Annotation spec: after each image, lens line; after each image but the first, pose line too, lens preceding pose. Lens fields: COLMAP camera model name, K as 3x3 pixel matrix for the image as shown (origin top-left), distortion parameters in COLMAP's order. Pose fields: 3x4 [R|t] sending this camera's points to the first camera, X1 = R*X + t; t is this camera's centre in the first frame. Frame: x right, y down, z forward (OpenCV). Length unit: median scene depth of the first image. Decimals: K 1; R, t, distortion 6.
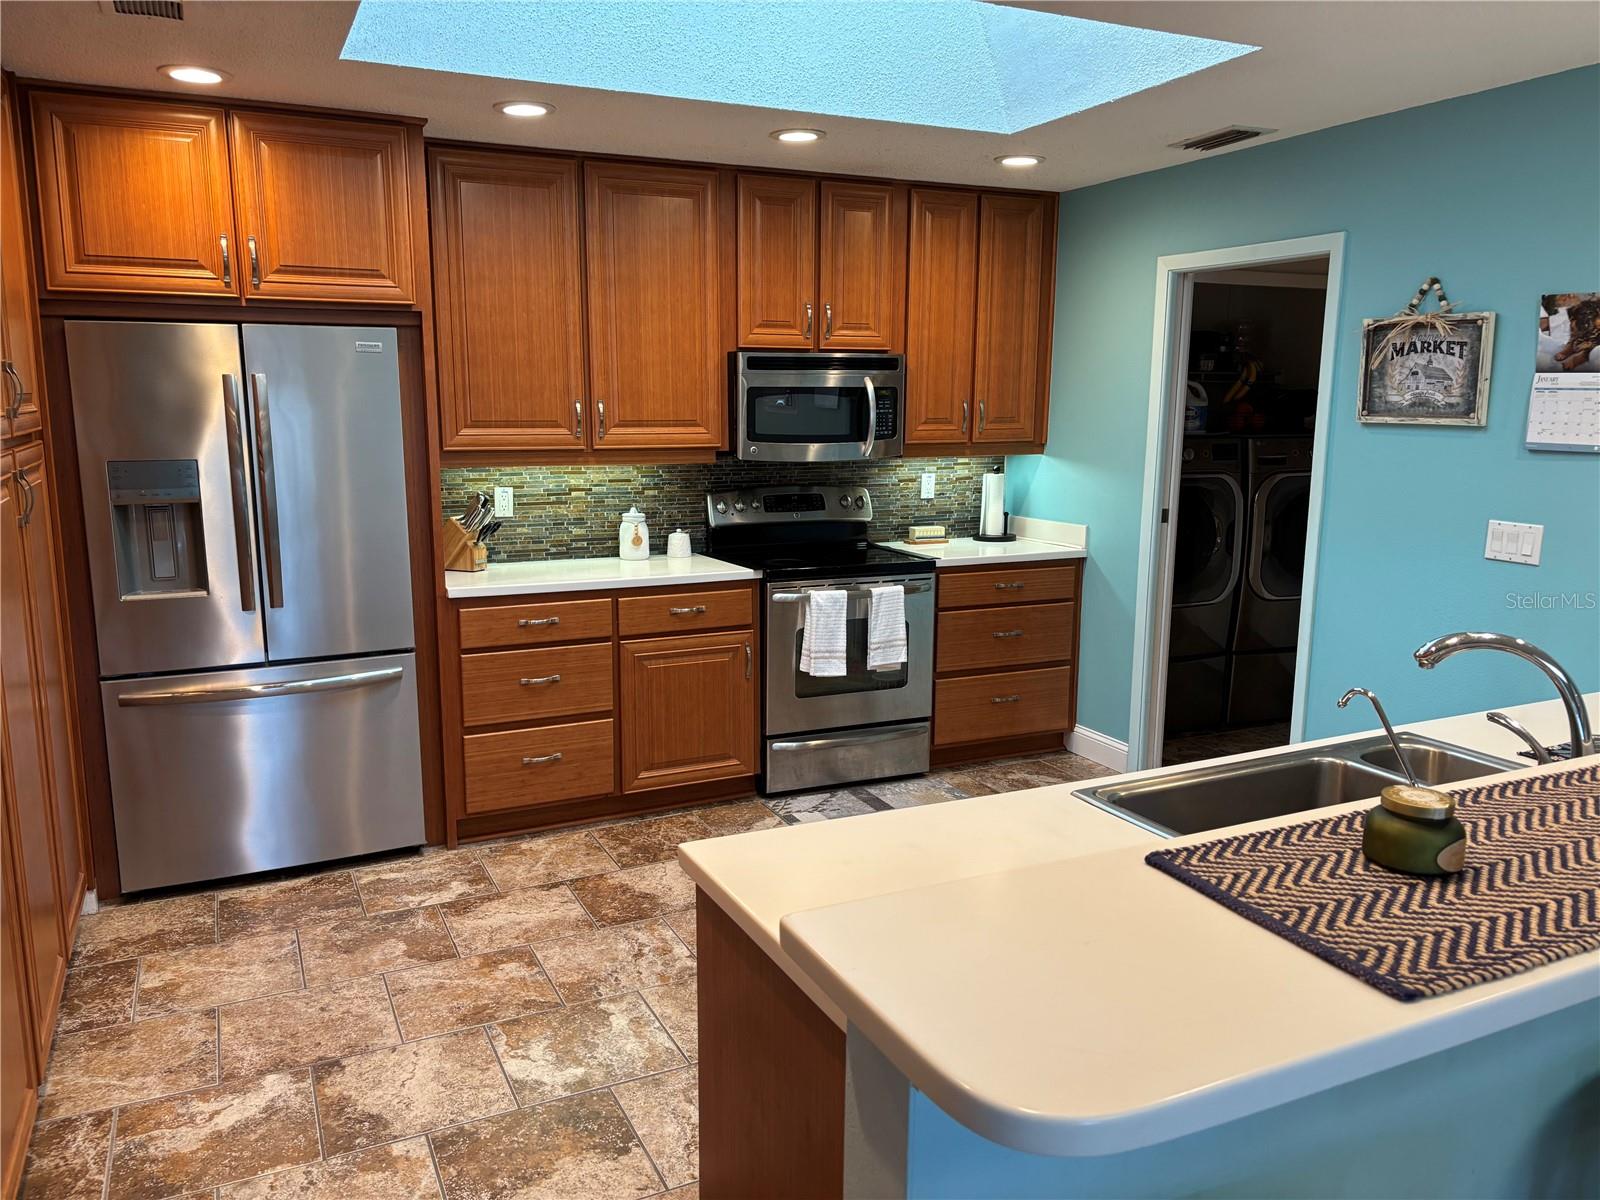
lens RADIAL K [[1209.7, 0, 795.1], [0, 1209.7, 609.7], [0, 0, 1]] dist [0.061106, -0.066914]
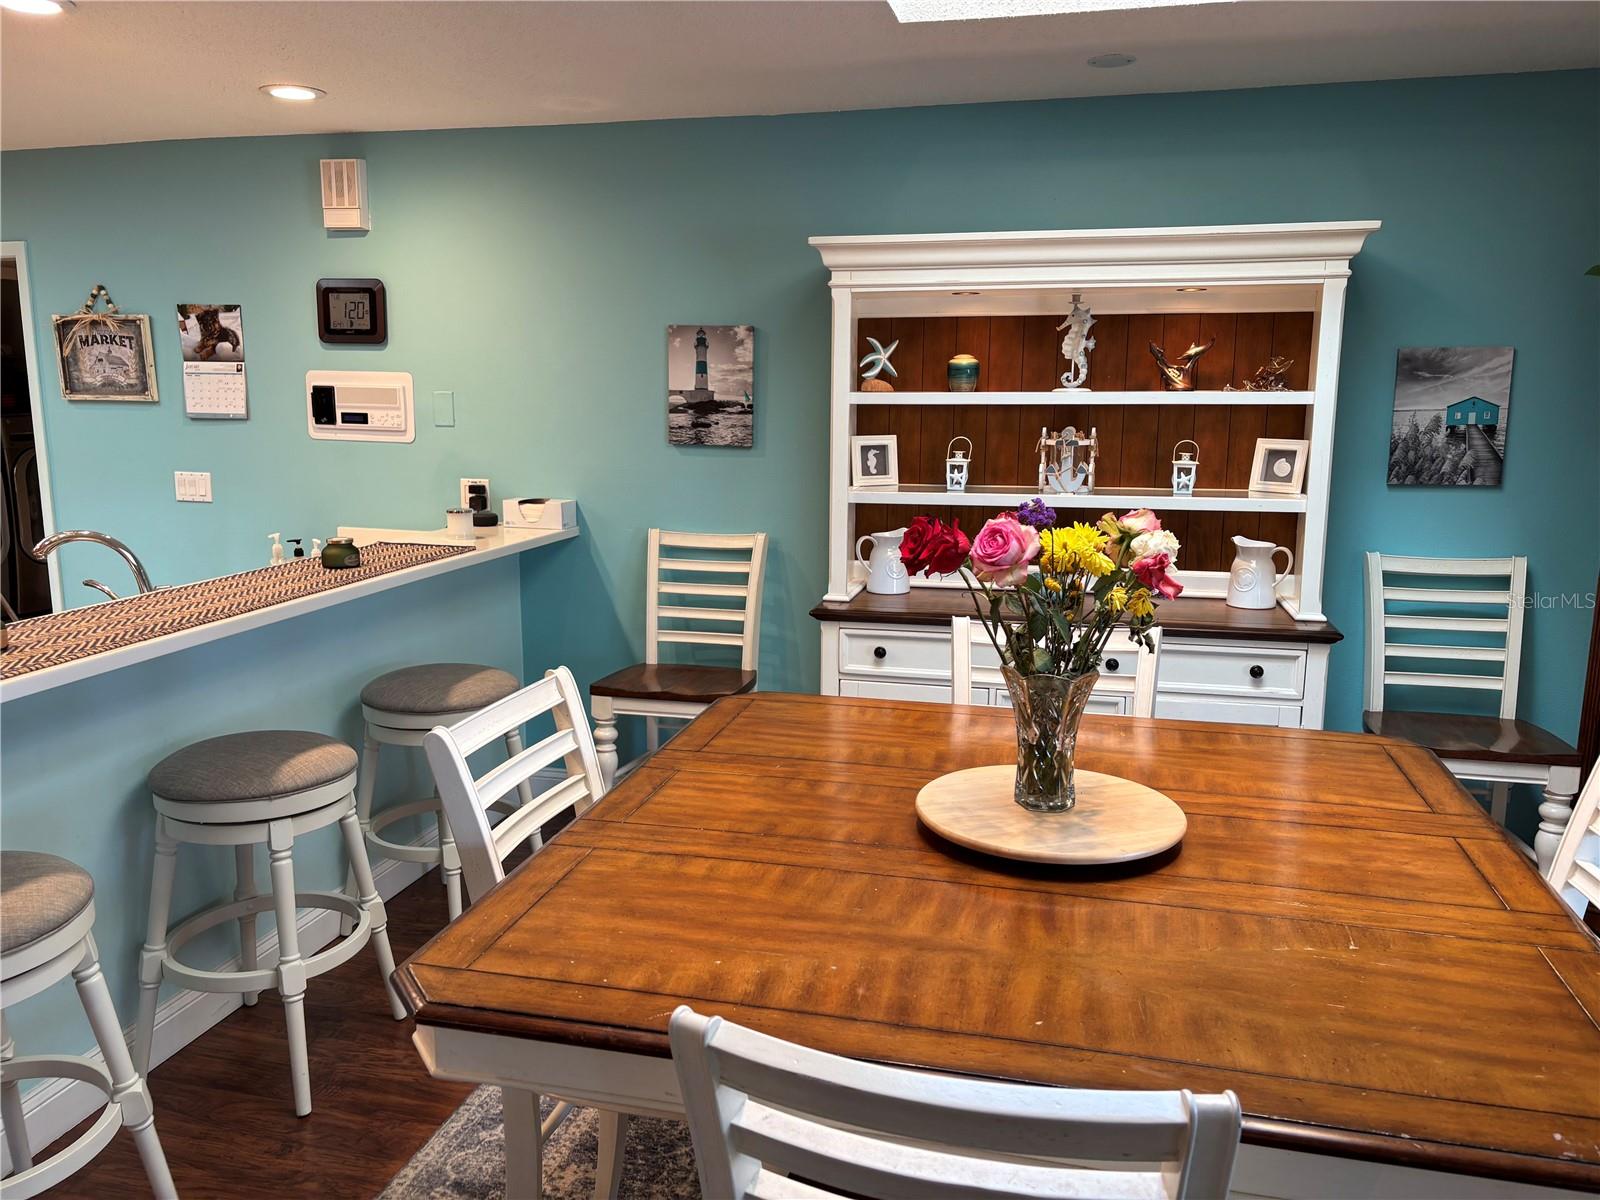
lens RADIAL K [[1209.7, 0, 795.1], [0, 1209.7, 609.7], [0, 0, 1]] dist [0.061106, -0.066914]
pose [[0.646081, -0.146020, 0.749171, -0.013780], [0.136140, 0.987837, 0.075132, 0.053743], [-0.751029, 0.053450, 0.658102, -0.300615]]
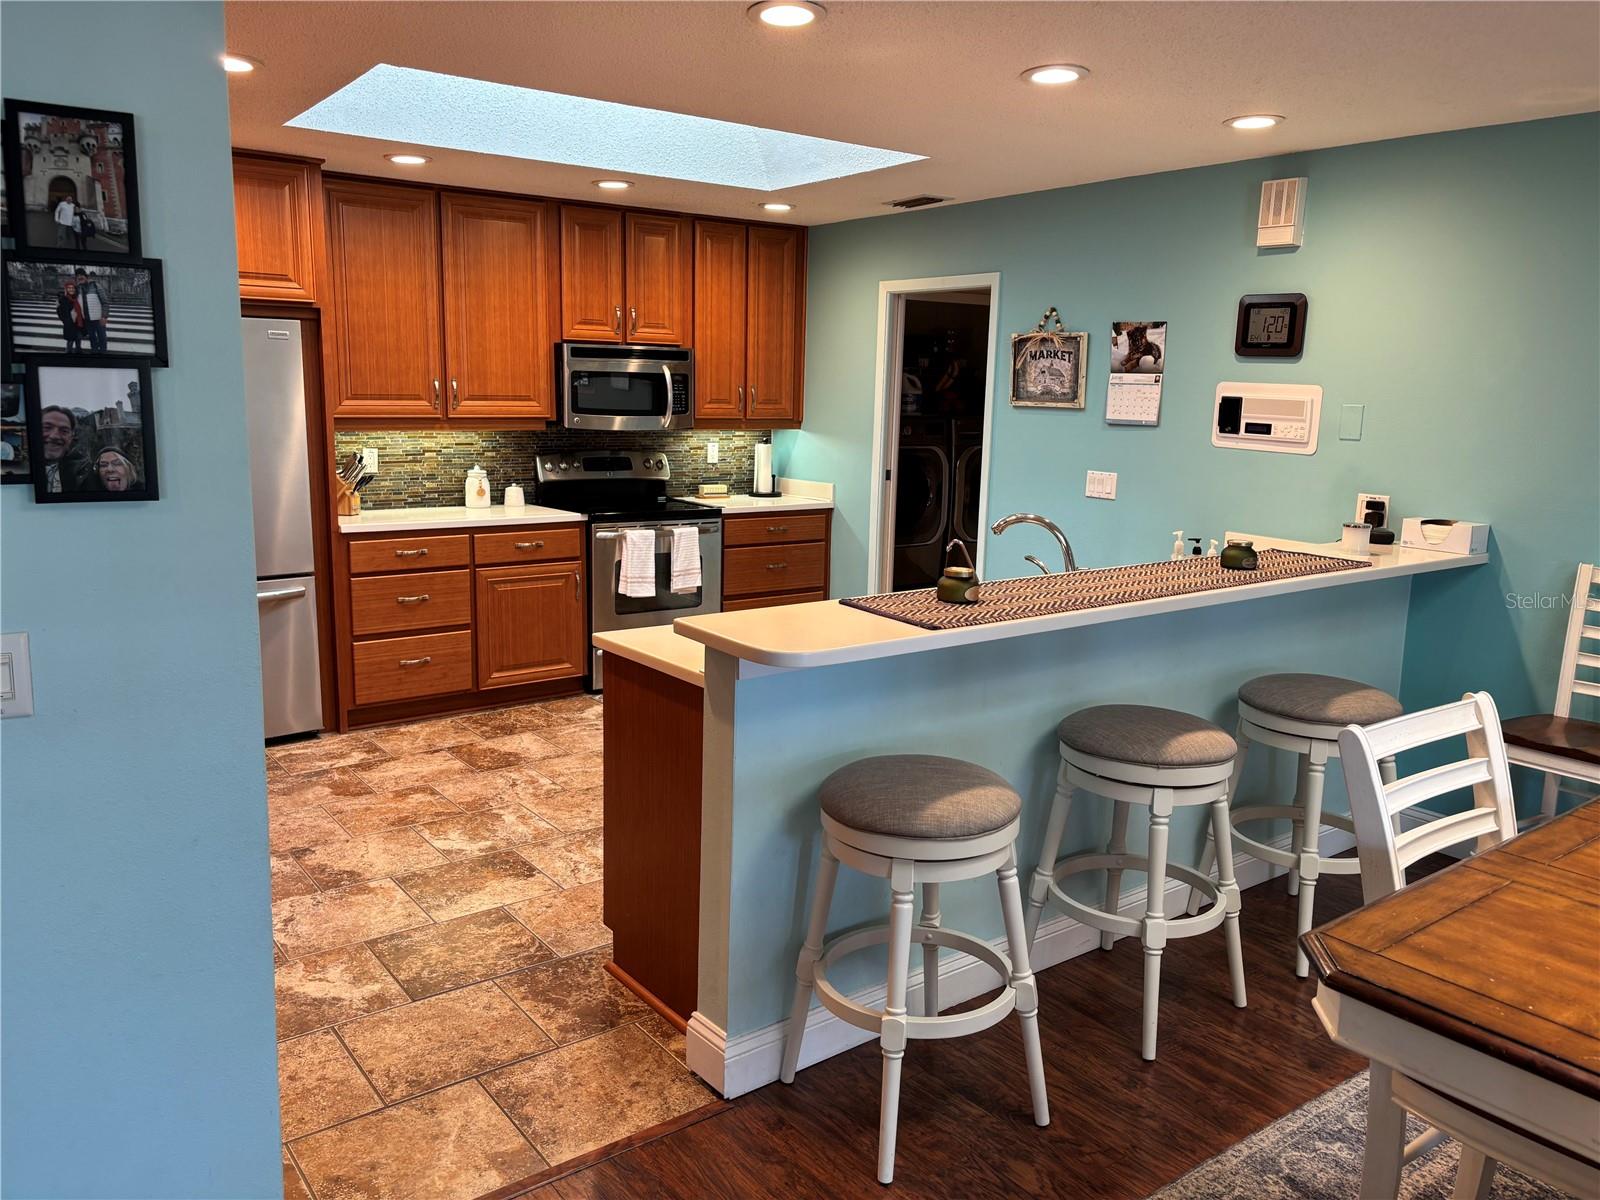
lens RADIAL K [[1212.0, 0, 805.9], [0, 1212.0, 591.3], [0, 0, 1]] dist [0.059230, -0.067835]
pose [[0.980307, -0.017212, 0.196727, -0.055717], [0.017936, 0.999837, -0.001898, 0.057417], [-0.196663, 0.005389, 0.980456, -0.316937]]
